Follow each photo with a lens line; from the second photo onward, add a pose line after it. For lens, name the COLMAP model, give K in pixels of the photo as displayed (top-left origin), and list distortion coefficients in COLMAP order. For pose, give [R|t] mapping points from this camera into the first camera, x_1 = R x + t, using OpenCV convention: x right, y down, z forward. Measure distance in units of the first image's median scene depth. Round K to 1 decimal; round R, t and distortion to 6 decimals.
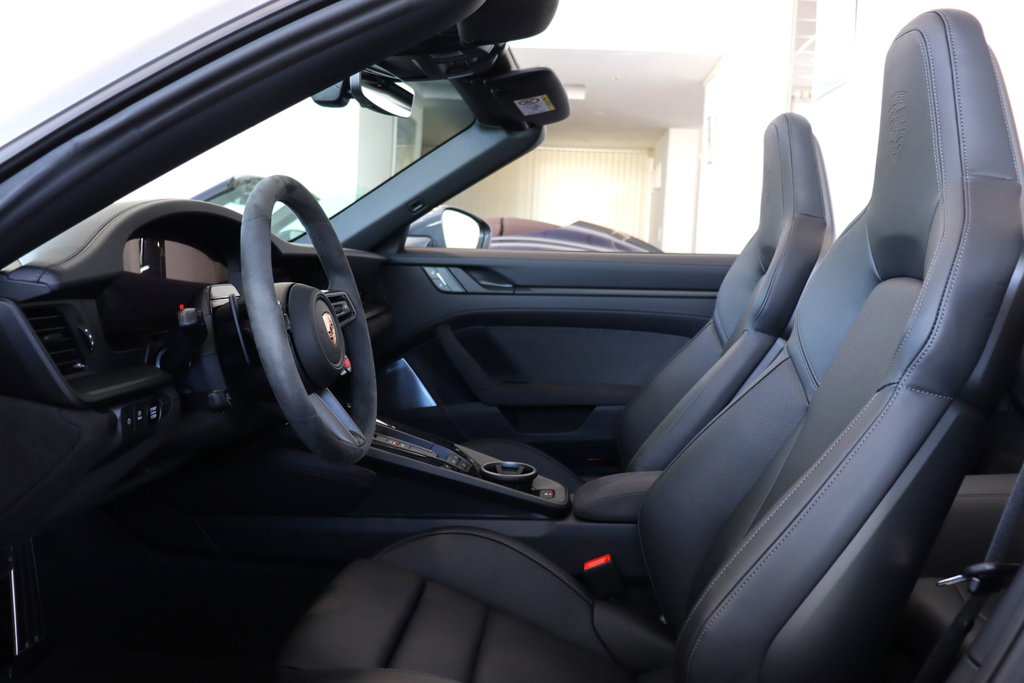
lens RADIAL K [[943.2, 0, 512.0], [0, 943.2, 341.5], [0, 0, 1]] dist [-0.004686, 0.002434]
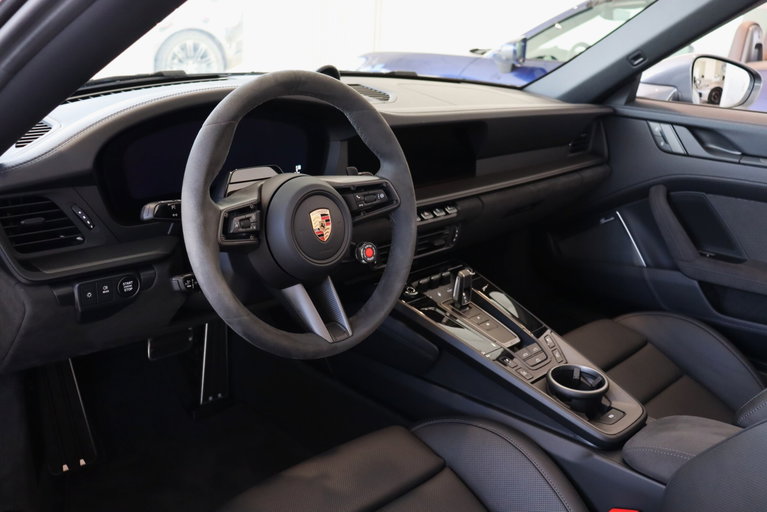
lens RADIAL K [[785.4, 0, 383.5], [0, 785.4, 256.0], [0, 0, 1]] dist [-0.007907, -0.001024]
pose [[0.767921, 0.204483, -0.607029, 0.211230], [-0.090233, 0.972760, 0.213533, -0.092988], [0.634158, -0.109202, 0.765453, 0.209960]]
